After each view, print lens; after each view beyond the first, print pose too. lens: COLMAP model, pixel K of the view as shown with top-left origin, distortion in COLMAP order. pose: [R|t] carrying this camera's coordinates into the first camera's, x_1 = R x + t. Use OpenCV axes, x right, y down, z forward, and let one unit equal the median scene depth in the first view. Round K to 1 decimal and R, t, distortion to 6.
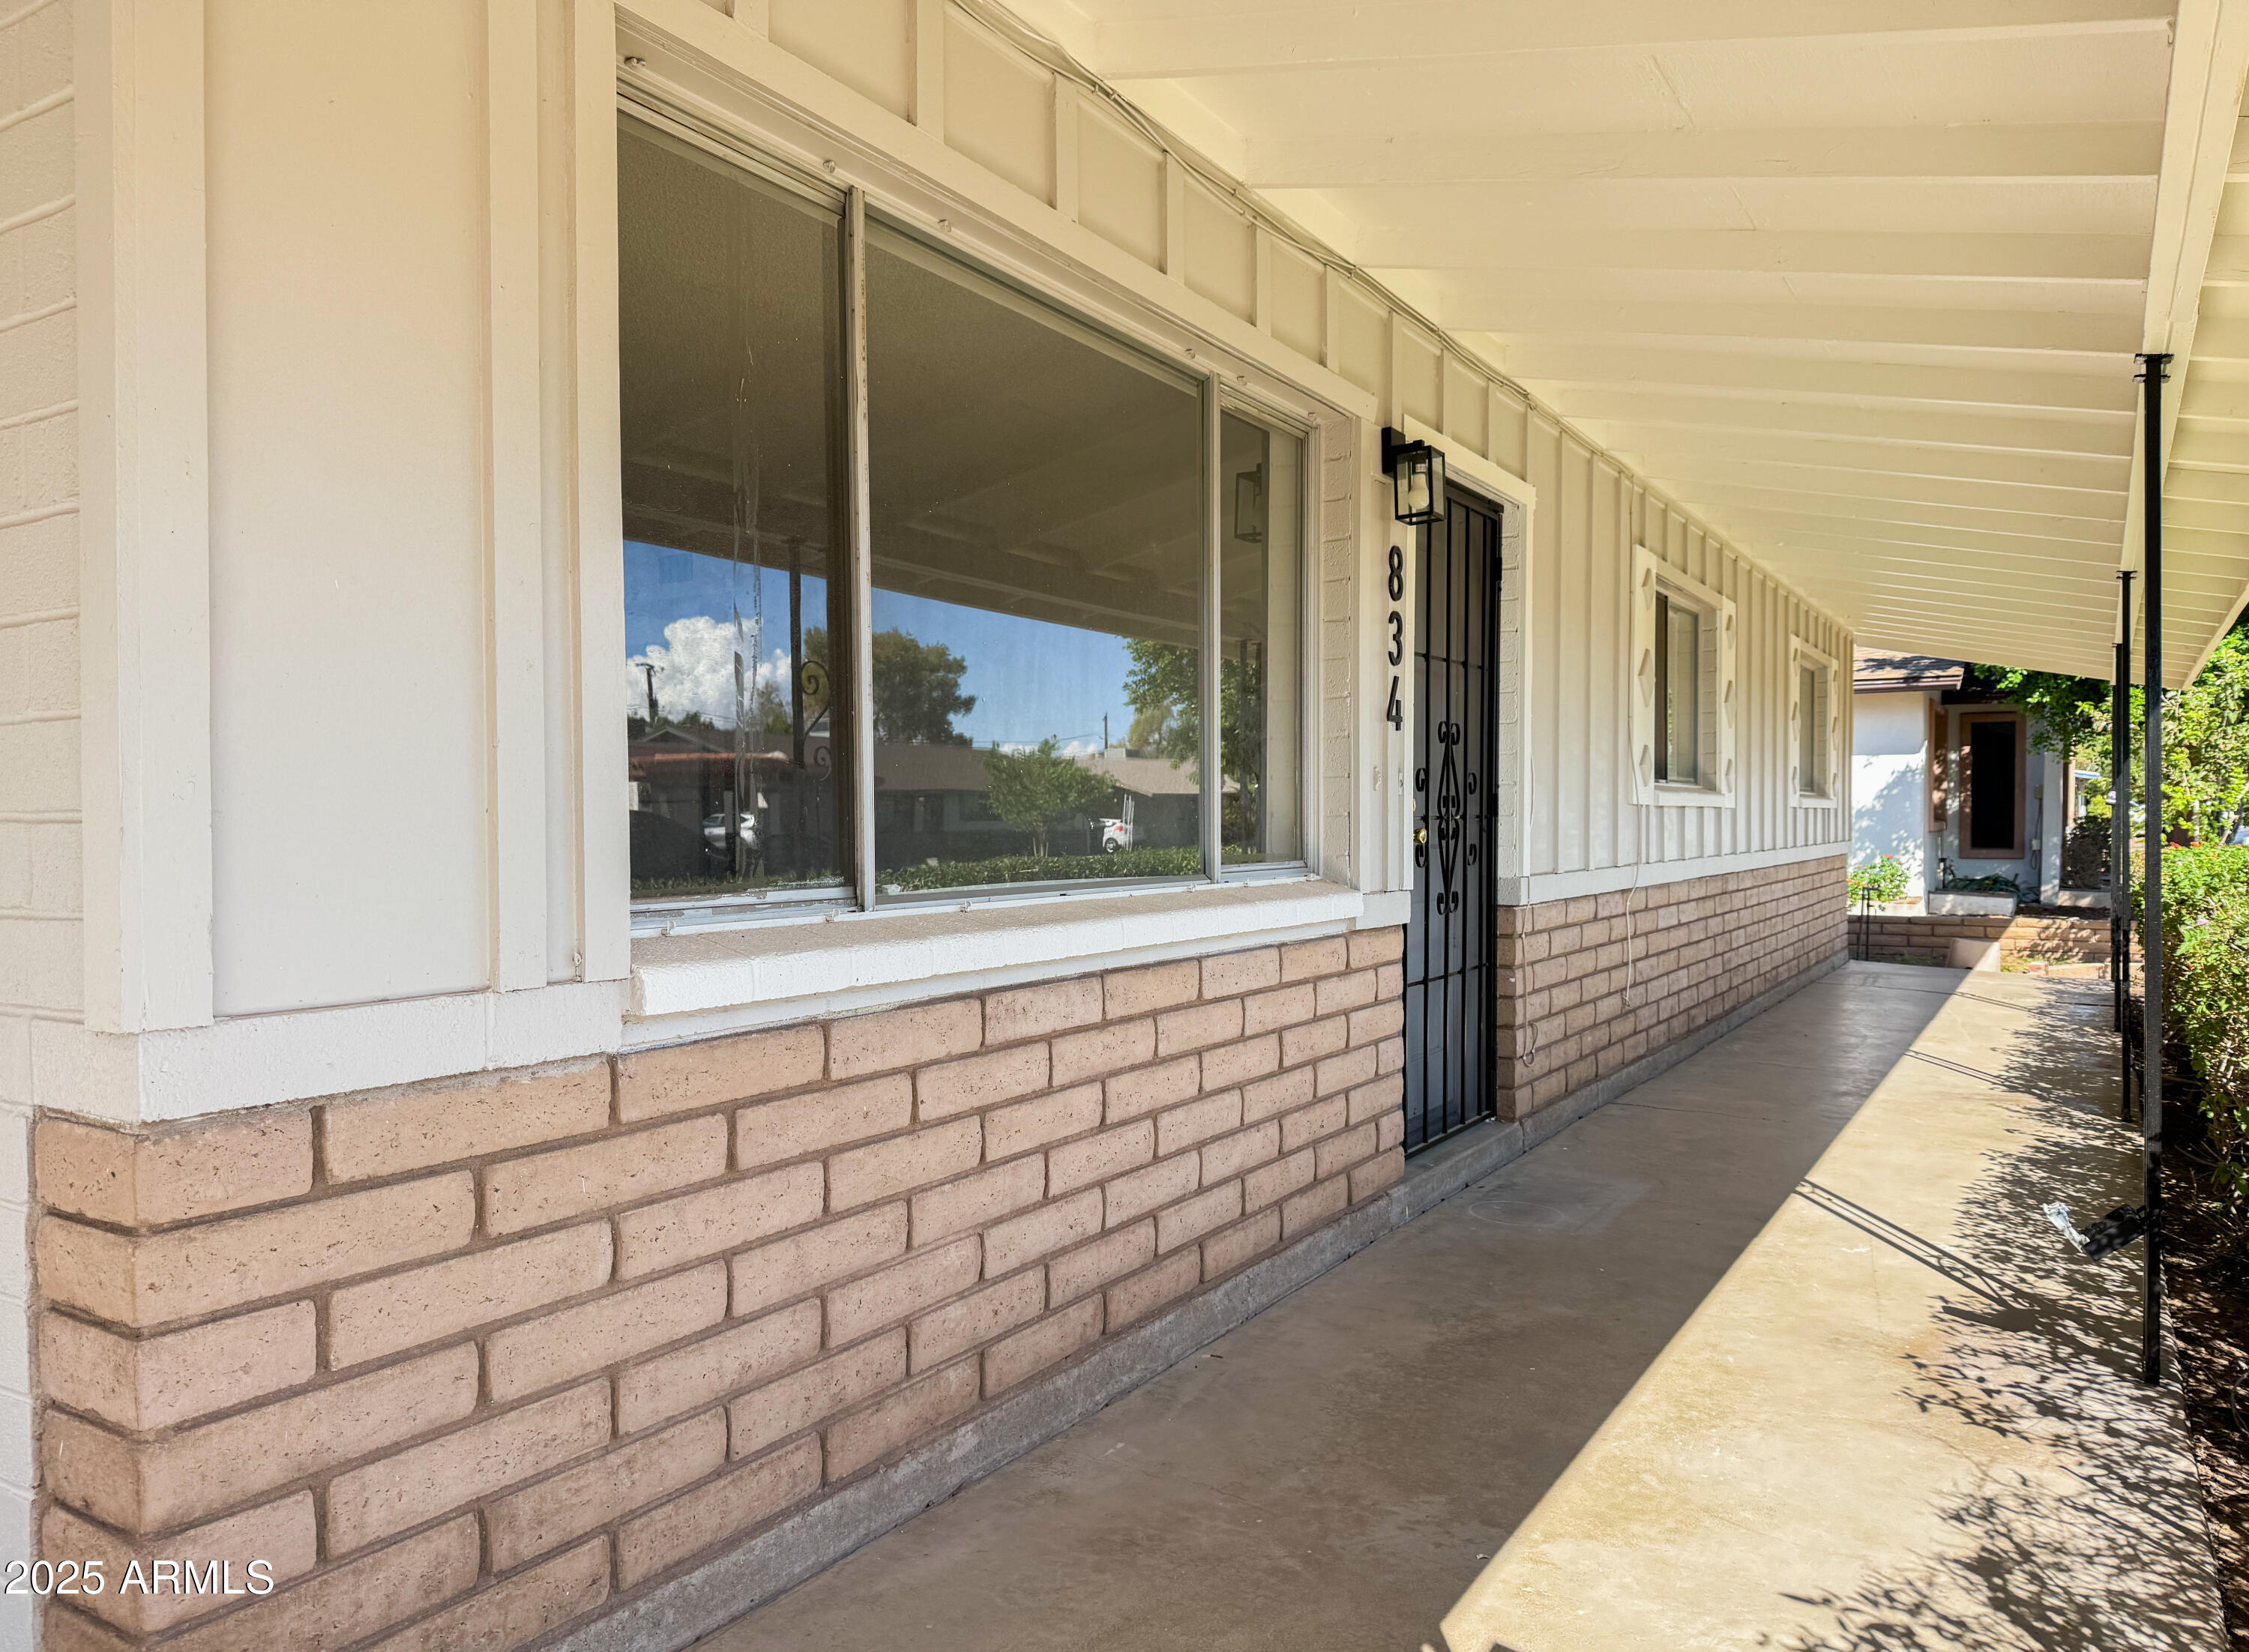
lens RADIAL K [[1596.3, 0, 1124.5], [0, 1596.3, 826.0], [0, 0, 1]] dist [0.000957, 0.000578]
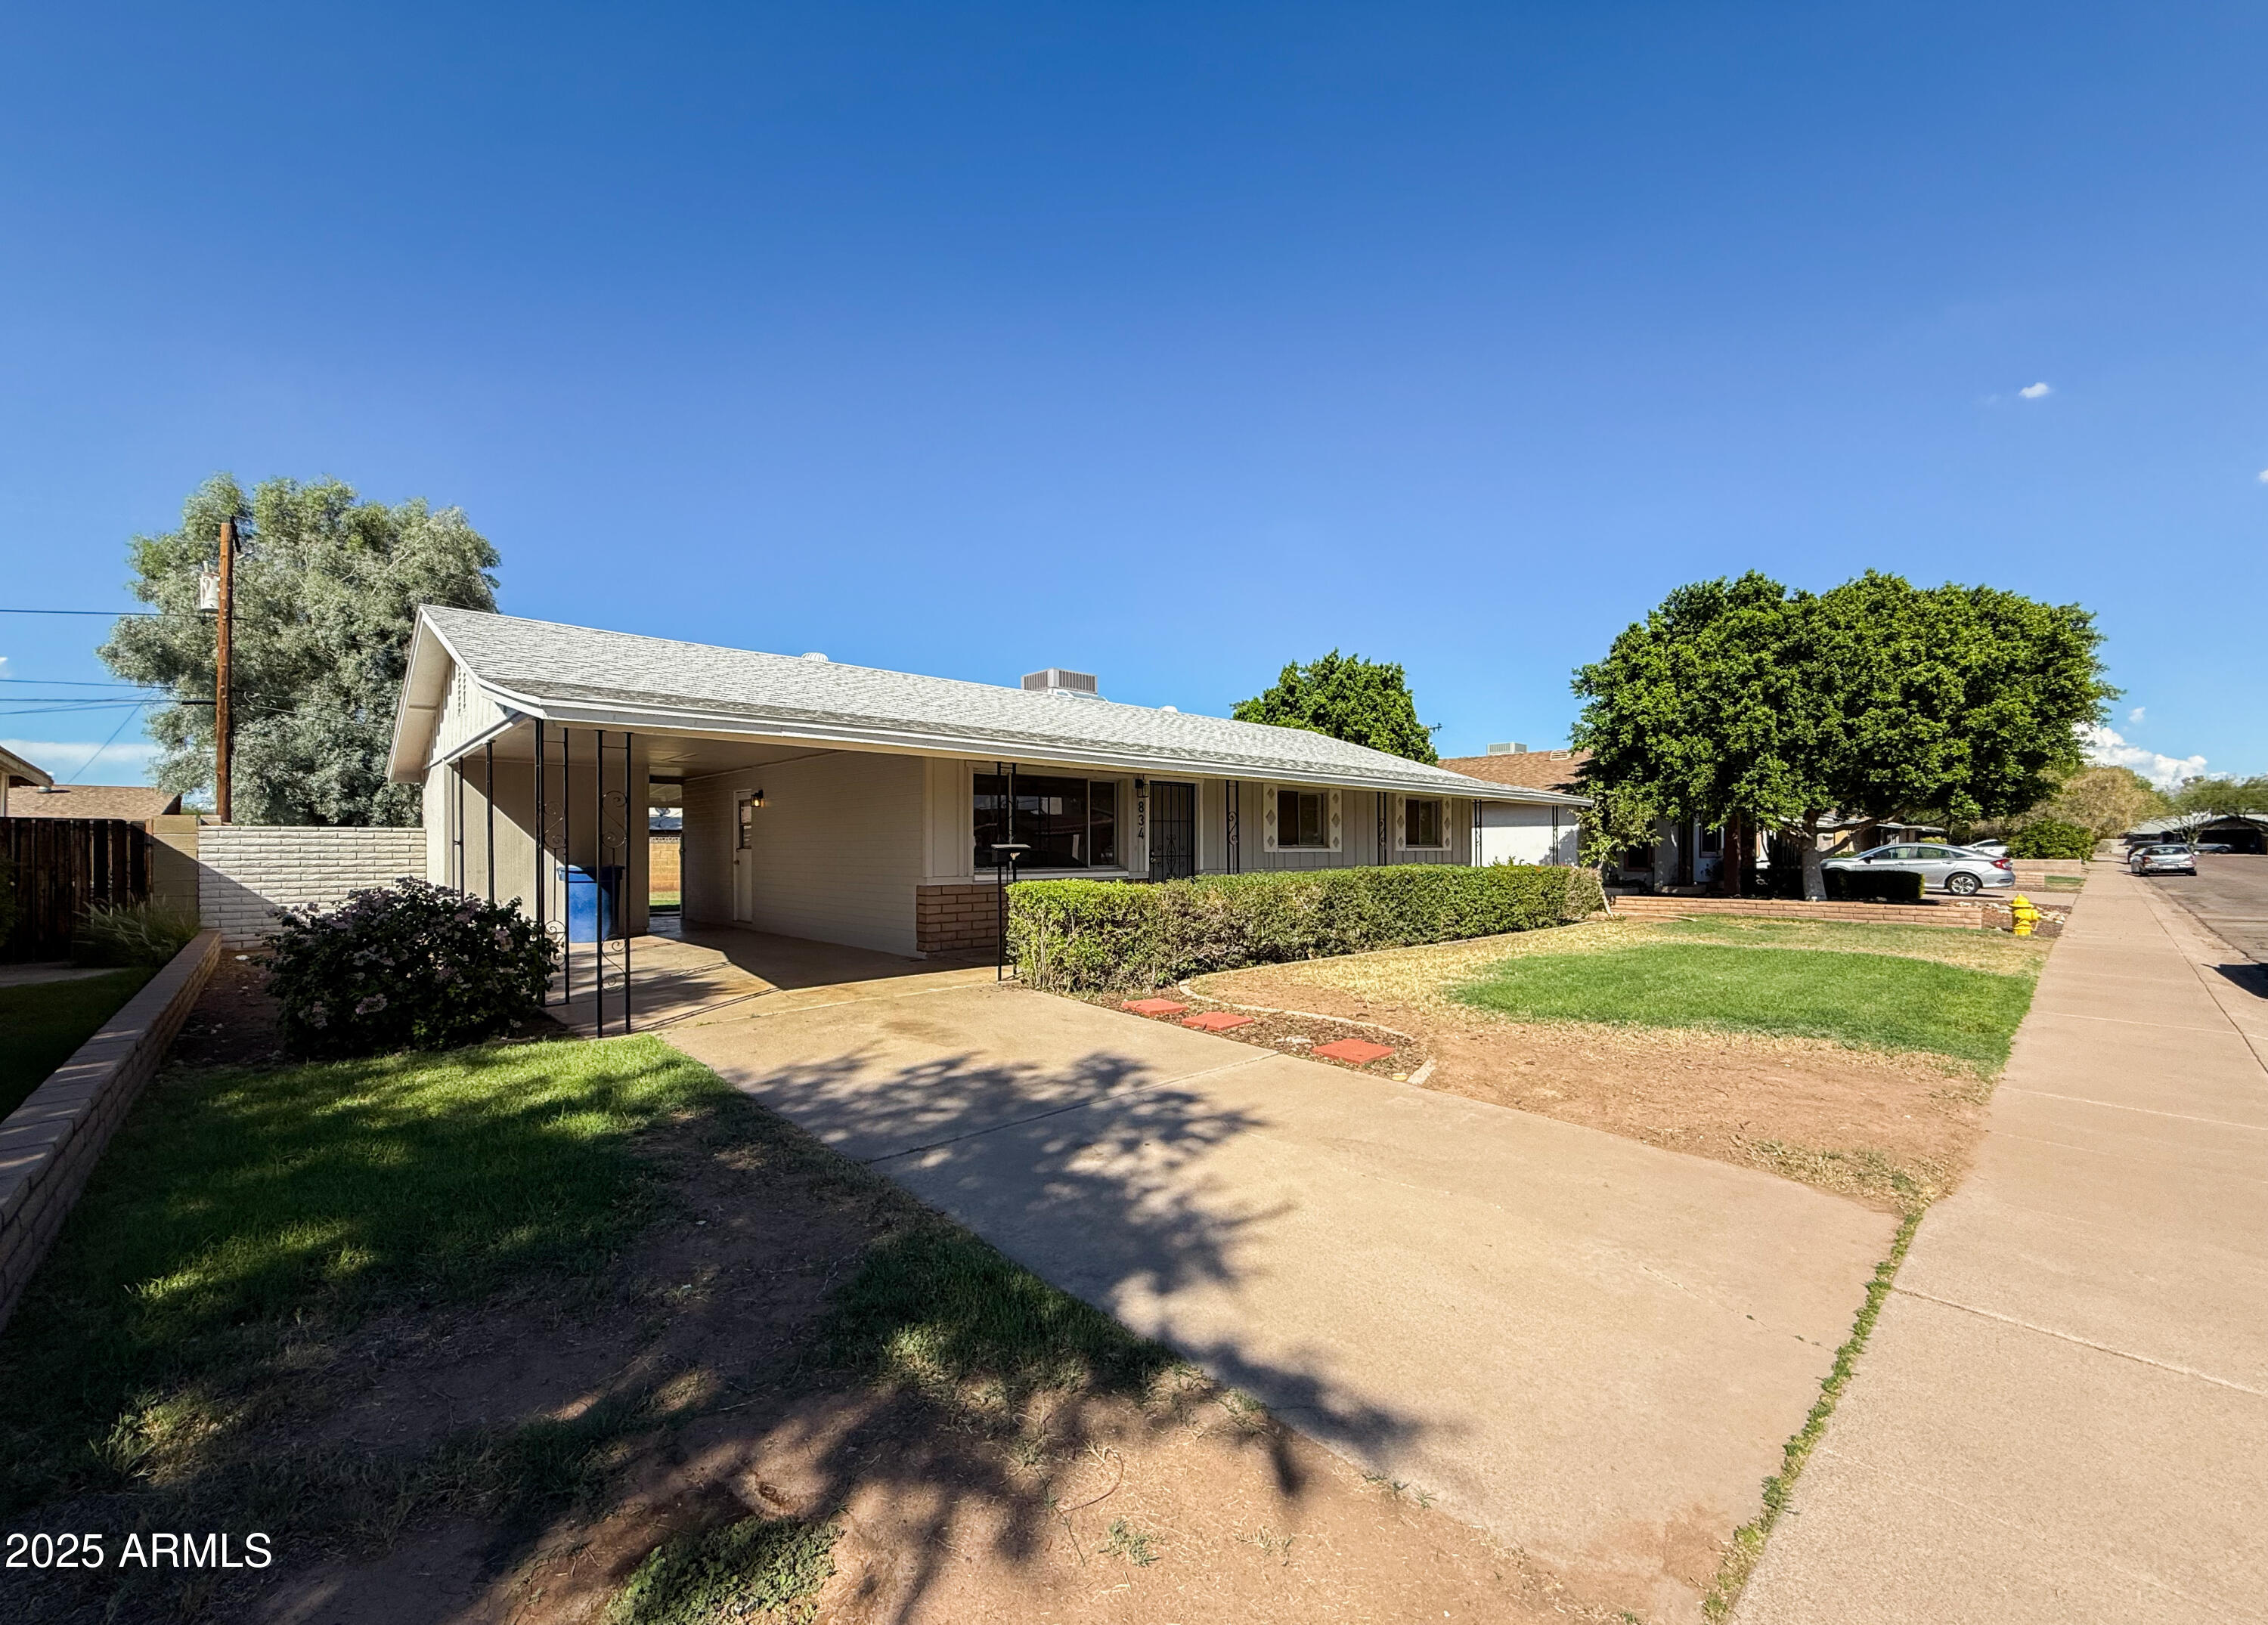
lens RADIAL K [[916.2, 0, 1131.8], [0, 916.2, 849.3], [0, 0, 1]] dist [-0.000628, -0.000047]
pose [[0.962008, 0.003329, -0.273000, 1.930052], [-0.003988, 0.999990, -0.001858, -0.048703], [0.272992, 0.002877, 0.962012, -3.668254]]
